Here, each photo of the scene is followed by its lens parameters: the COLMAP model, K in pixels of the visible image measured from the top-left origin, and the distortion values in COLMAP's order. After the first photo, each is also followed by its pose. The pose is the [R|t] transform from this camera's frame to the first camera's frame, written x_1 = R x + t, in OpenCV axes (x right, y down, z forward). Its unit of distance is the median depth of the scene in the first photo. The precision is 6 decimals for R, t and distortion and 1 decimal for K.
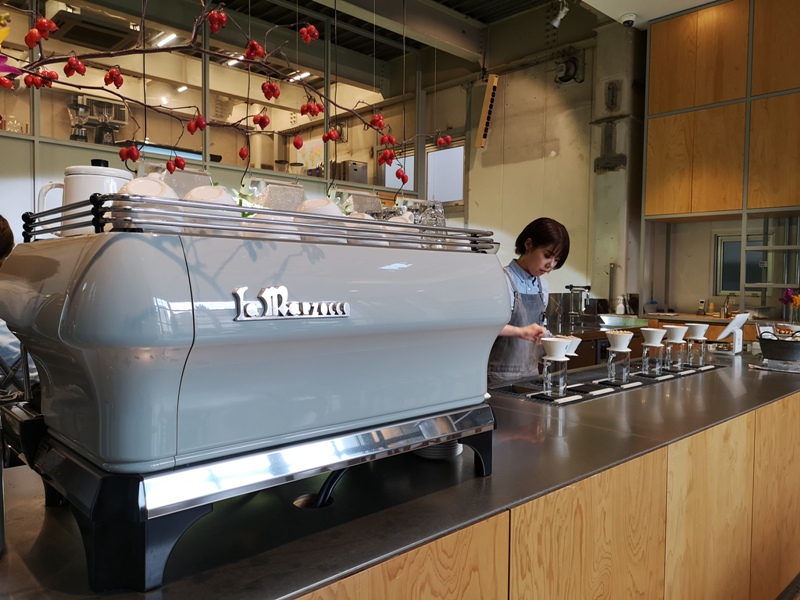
lens RADIAL K [[616.5, 0, 400.0], [0, 616.5, 300.0], [0, 0, 1]] dist [0.047955, -0.057865]
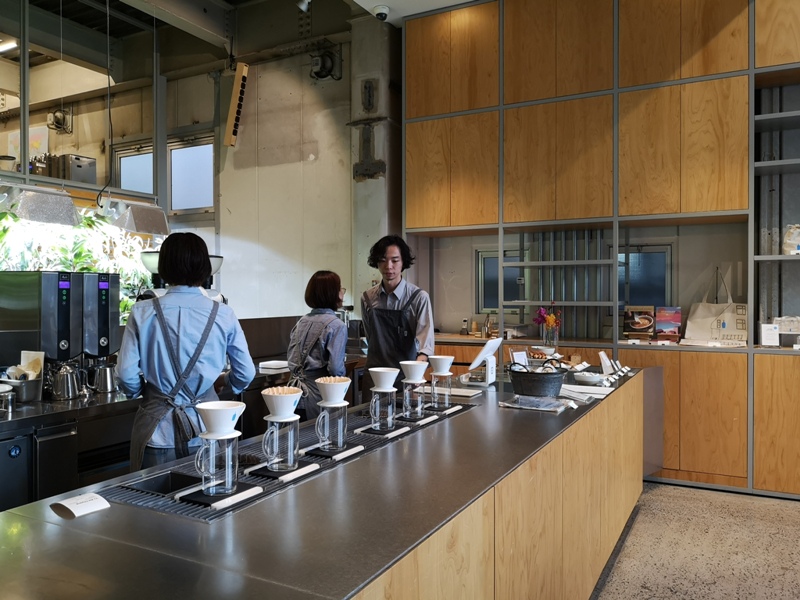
lens RADIAL K [[633.1, 0, 400.9], [0, 633.1, 305.0], [0, 0, 1]] dist [0.008317, -0.010588]
pose [[0.946736, -0.018733, 0.321465, 0.083193], [0.024499, 0.999603, -0.013901, -0.009753], [-0.321077, 0.021036, 0.946820, 0.117490]]
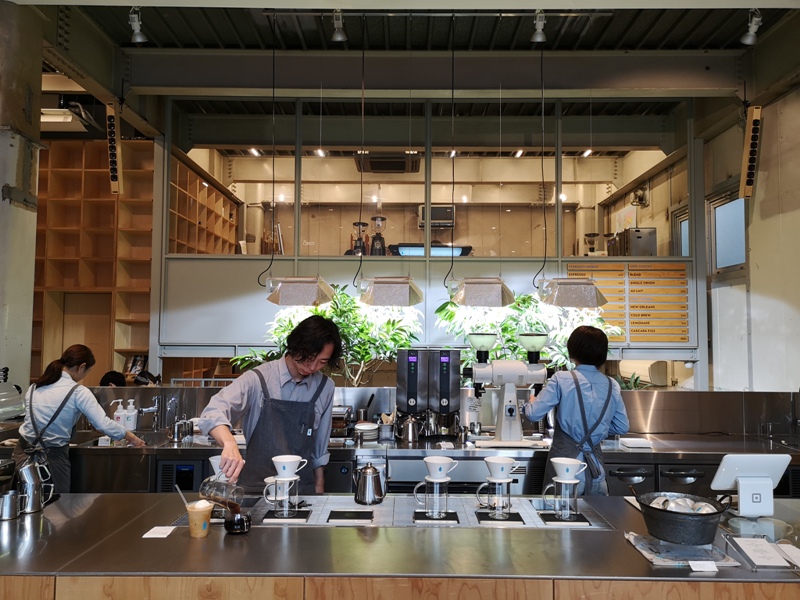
lens RADIAL K [[616.5, 0, 400.0], [0, 616.5, 300.0], [0, 0, 1]] dist [0.047955, -0.057865]
pose [[0.724380, -0.047030, -0.687795, 0.431879], [-0.023939, 0.995353, -0.093273, -0.037943], [0.688985, 0.084030, 0.719887, 0.162168]]
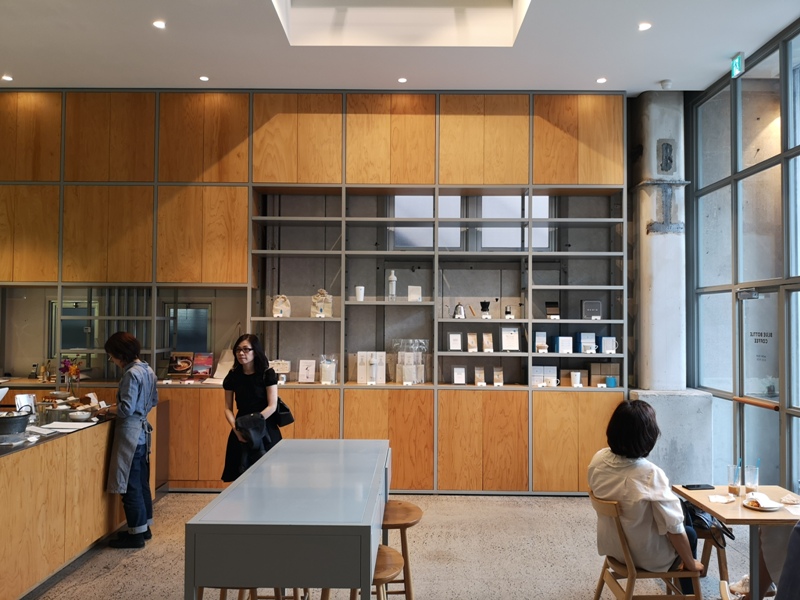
lens RADIAL K [[633.1, 0, 400.9], [0, 633.1, 305.0], [0, 0, 1]] dist [0.008317, -0.010588]
pose [[0.692859, 0.011160, 0.720987, 0.141422], [0.027144, 0.998768, -0.041544, -0.036420], [-0.720562, 0.048355, 0.691702, -0.177627]]
